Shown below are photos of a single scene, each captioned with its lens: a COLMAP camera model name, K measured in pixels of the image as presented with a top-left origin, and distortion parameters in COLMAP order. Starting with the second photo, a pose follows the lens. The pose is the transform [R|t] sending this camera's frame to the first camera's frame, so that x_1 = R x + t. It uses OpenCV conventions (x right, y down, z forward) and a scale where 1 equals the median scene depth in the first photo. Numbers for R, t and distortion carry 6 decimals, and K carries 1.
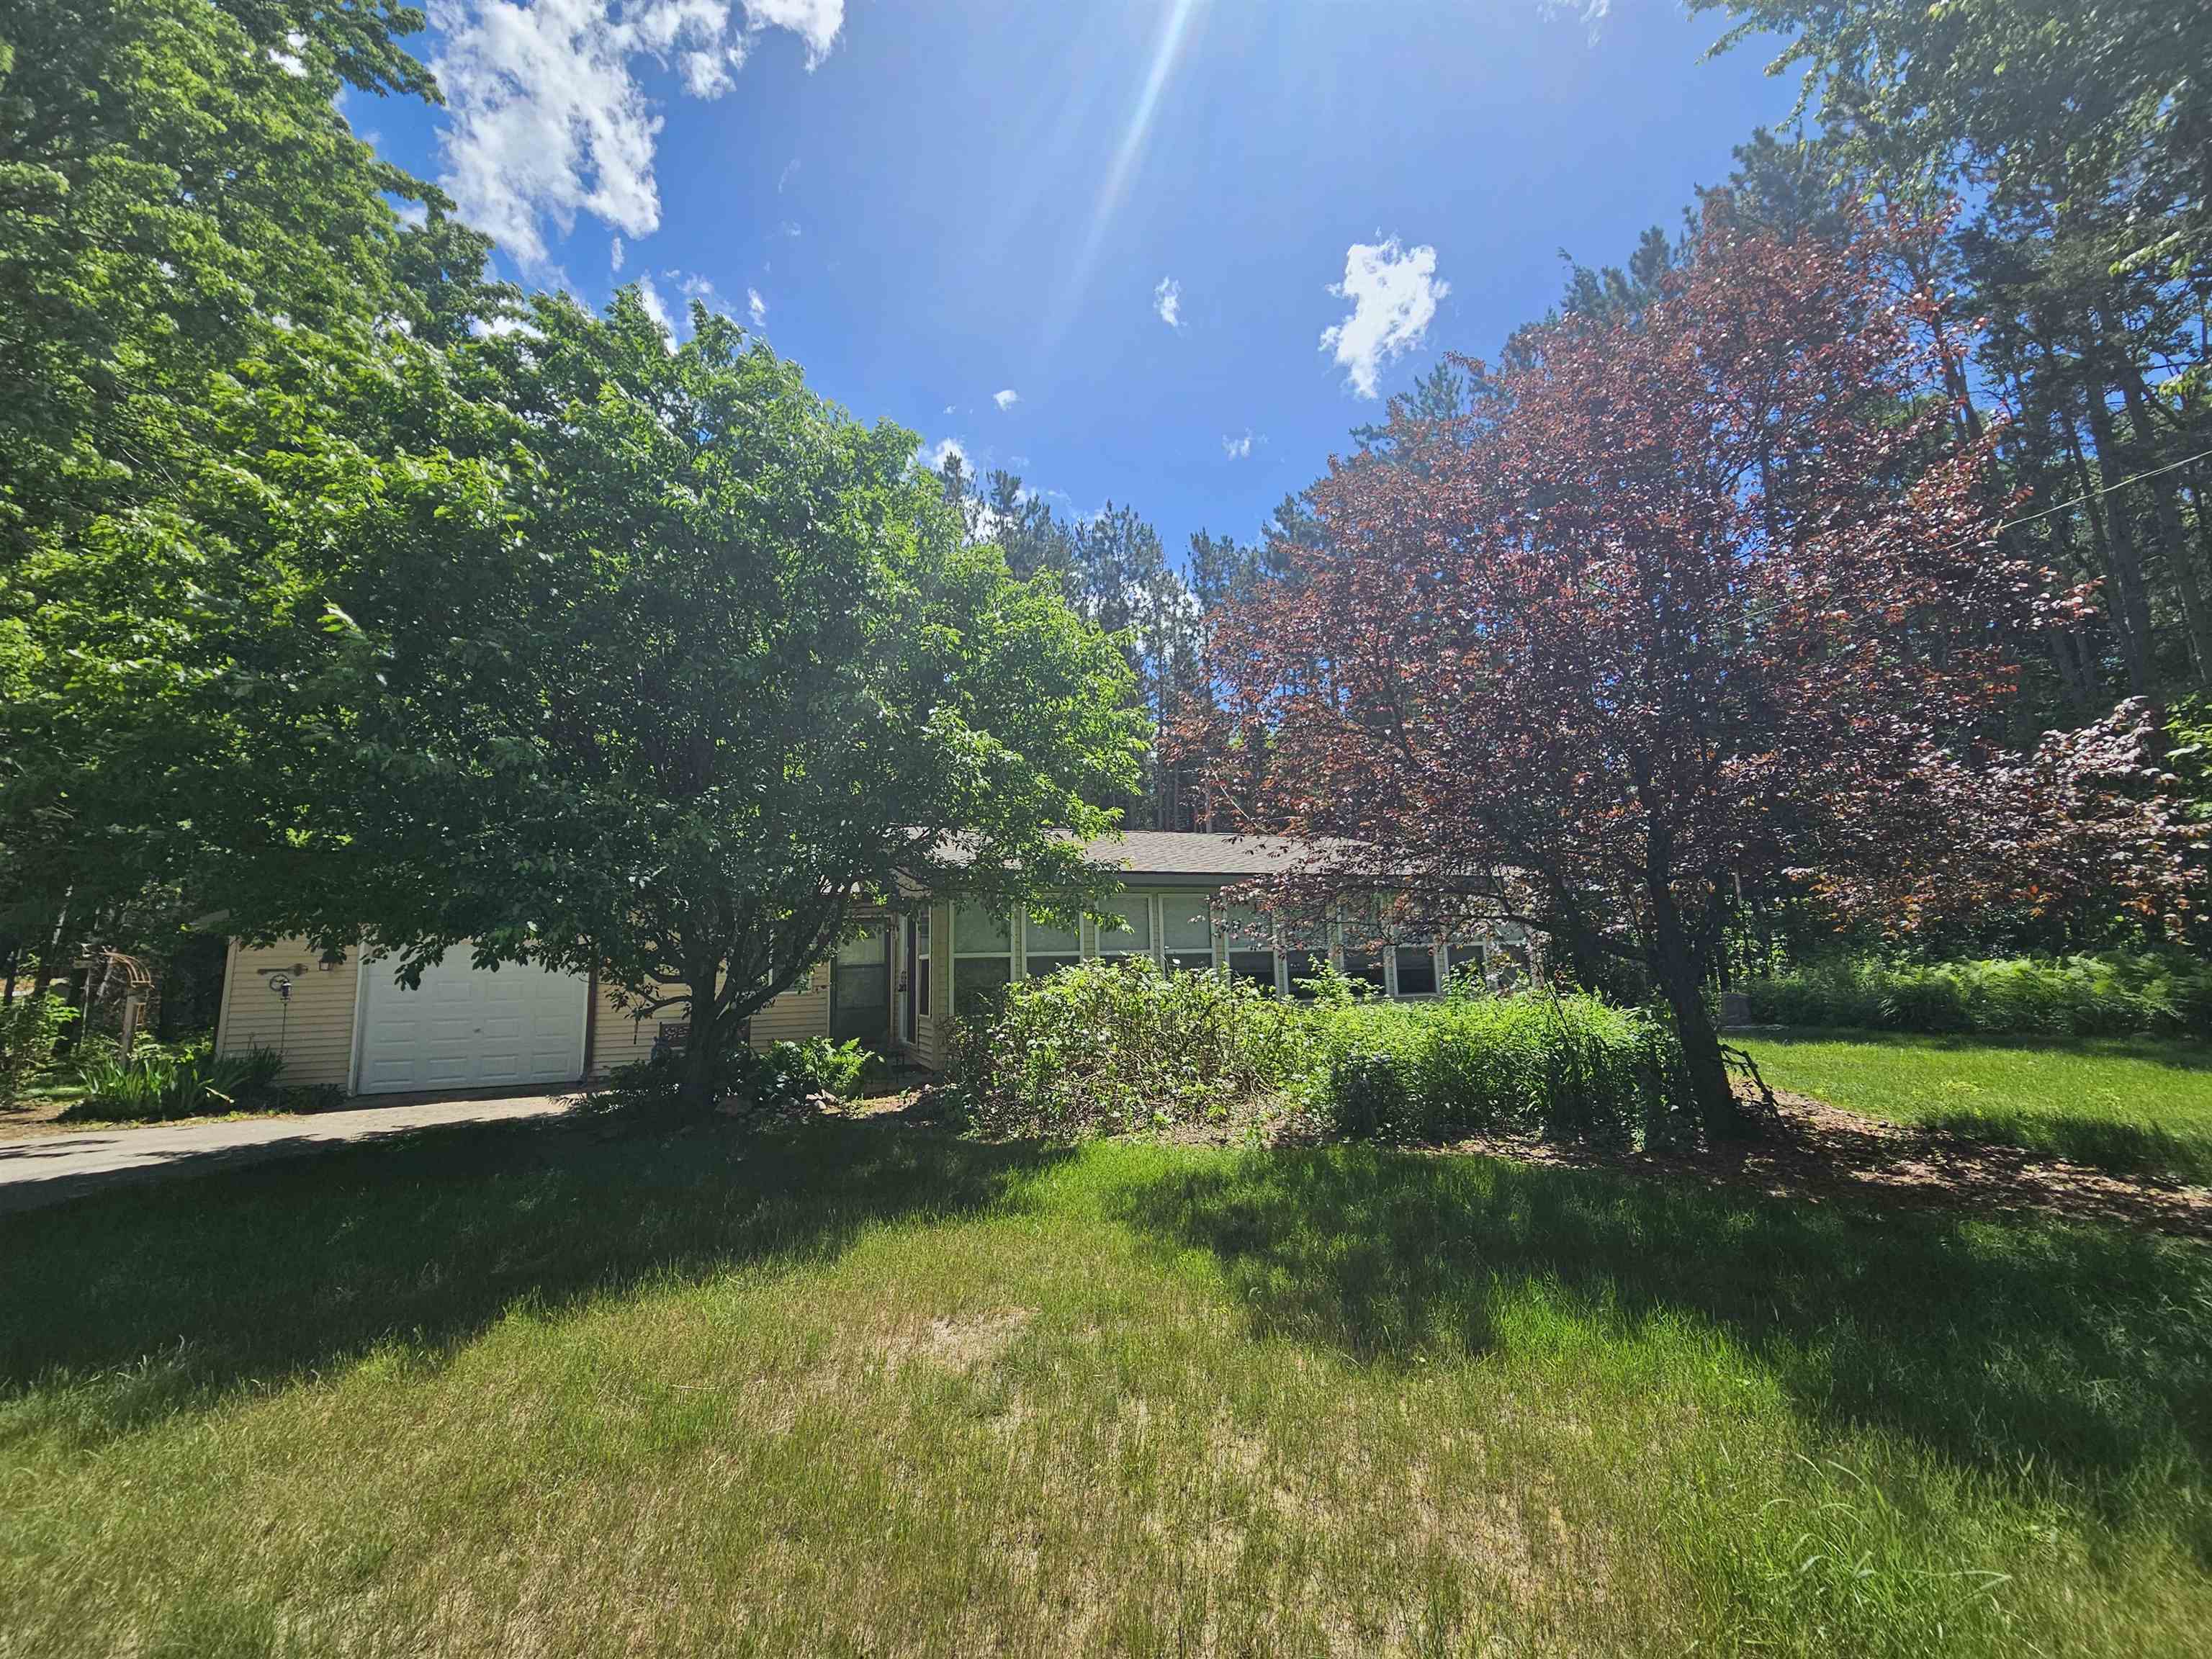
lens RADIAL K [[906.9, 0, 1110.8], [0, 906.9, 823.0], [0, 0, 1]] dist [-0.000746, -0.000331]
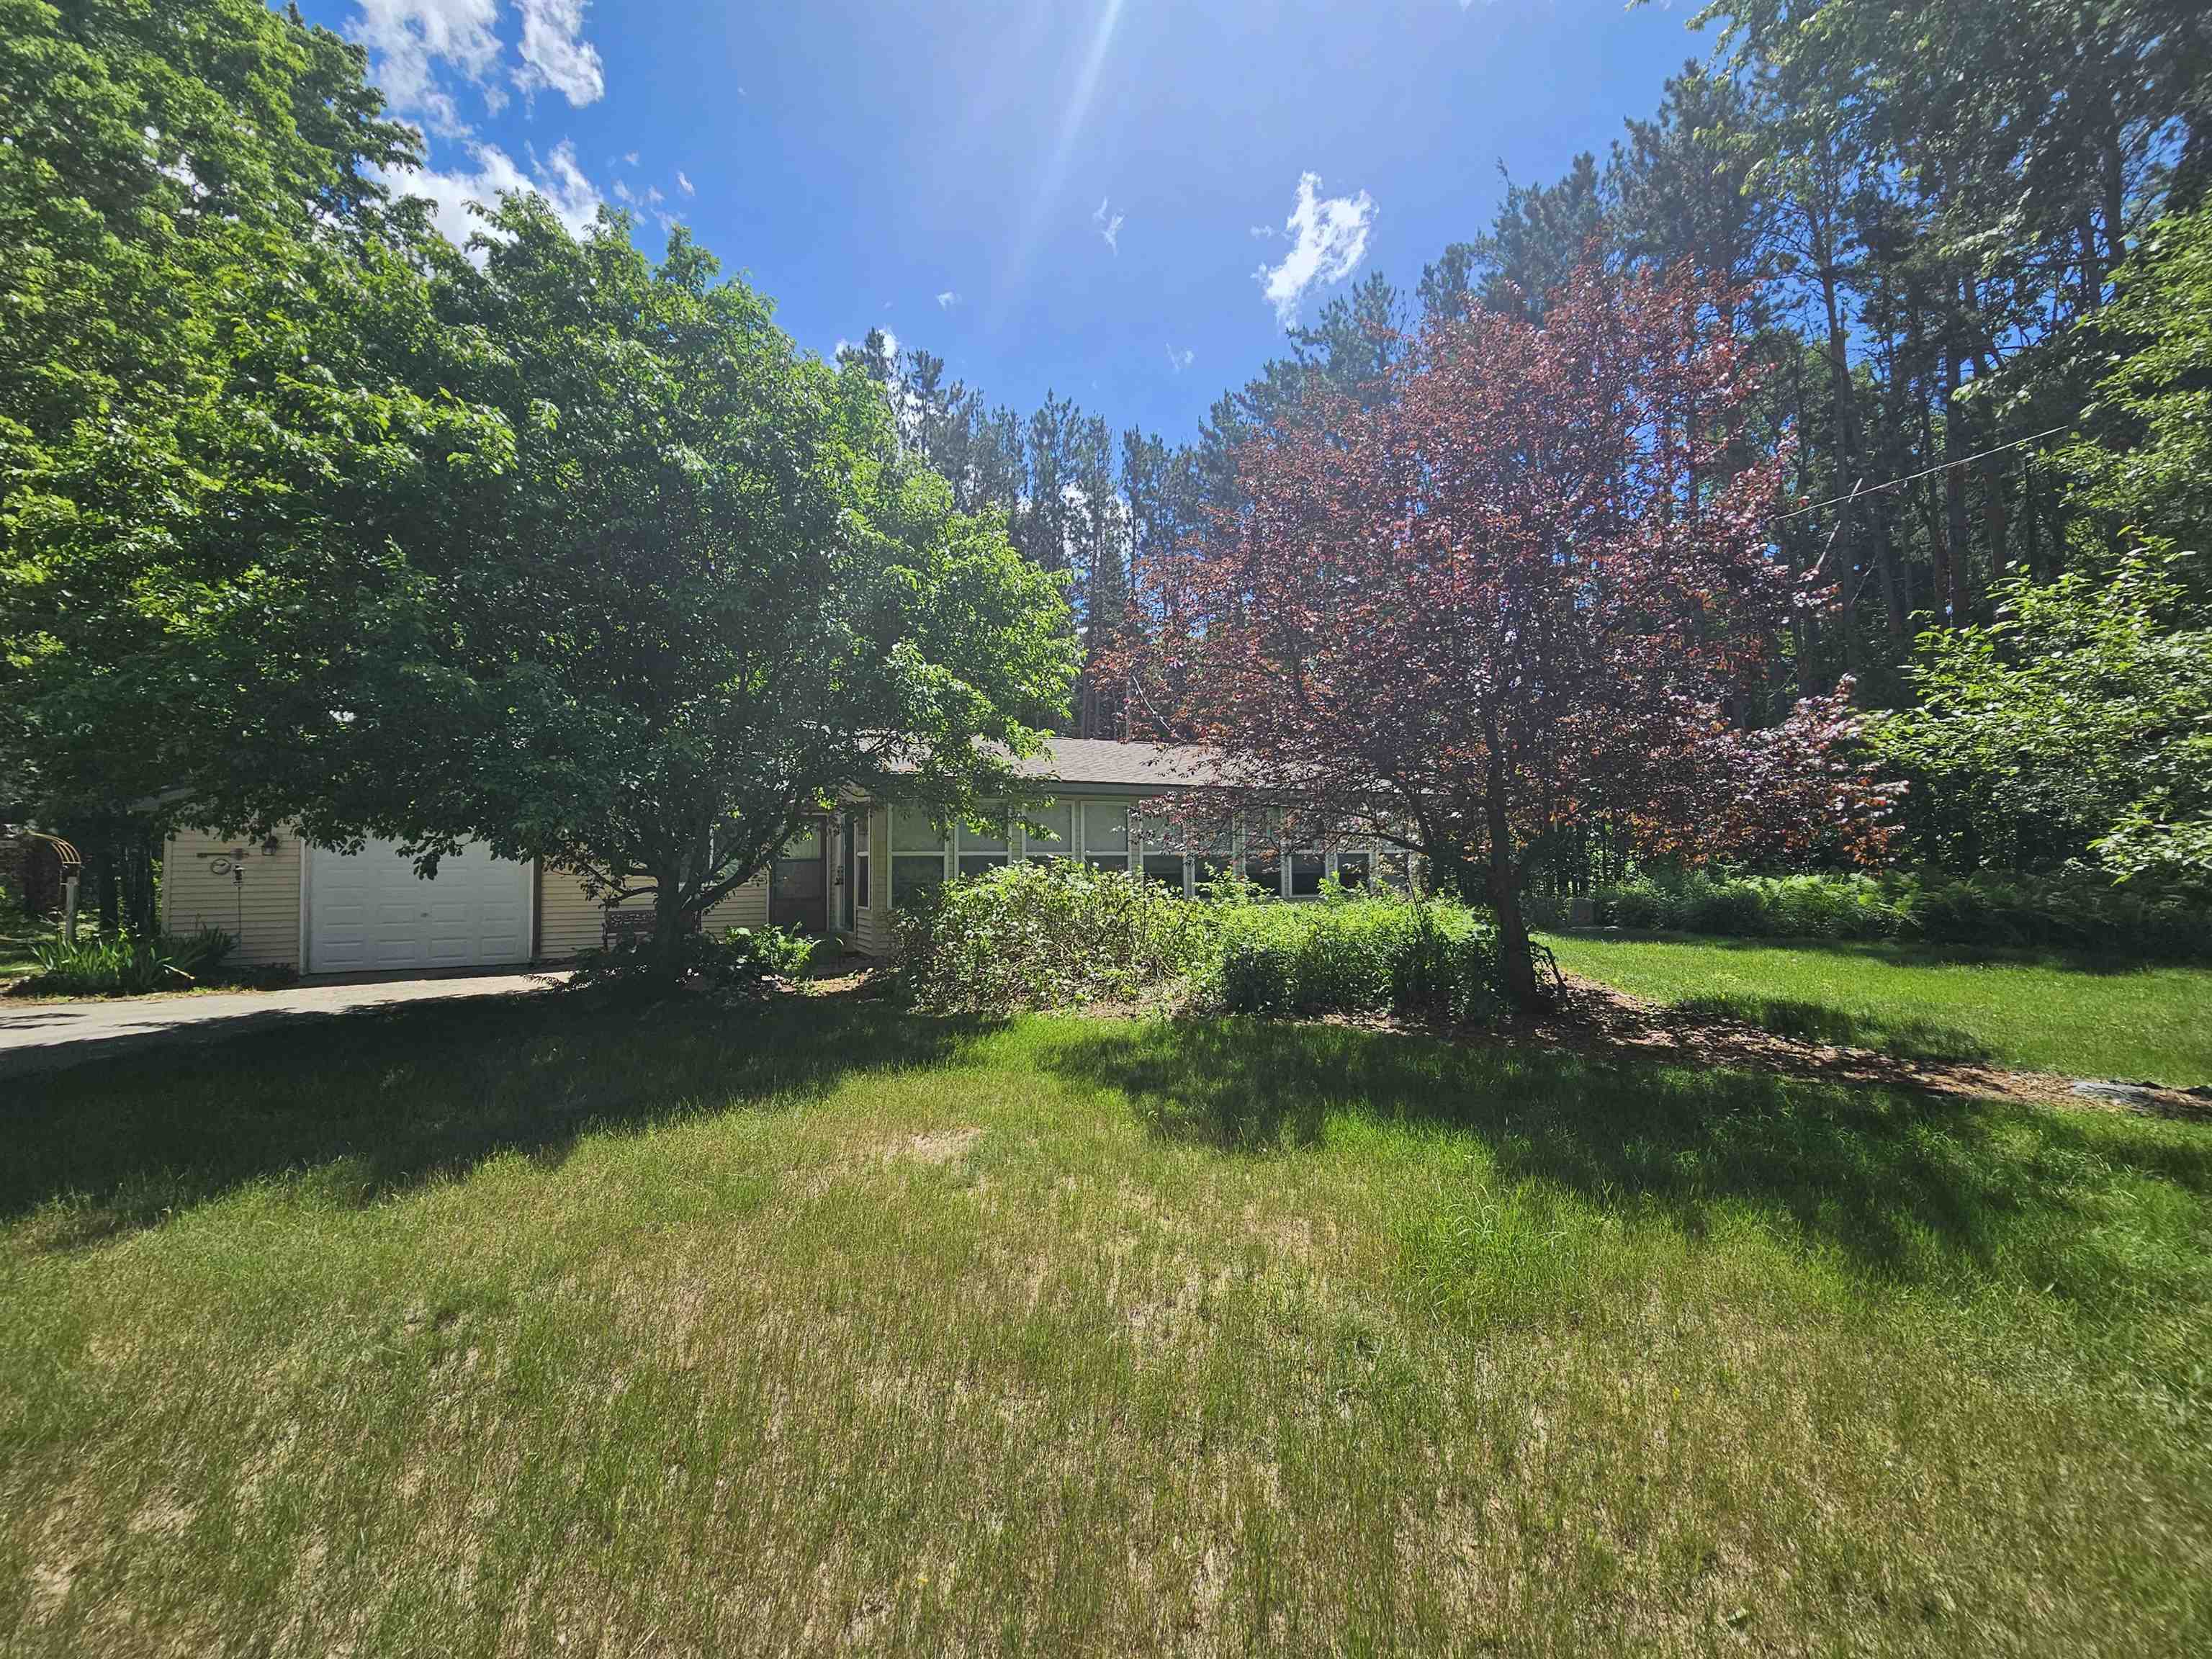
lens RADIAL K [[906.9, 0, 1110.8], [0, 906.9, 823.0], [0, 0, 1]] dist [-0.000746, -0.000331]
pose [[0.995507, 0.024093, 0.091576, -0.017672], [-0.034360, 0.993086, 0.112251, -0.030473], [-0.088238, -0.114894, 0.989451, -0.134294]]
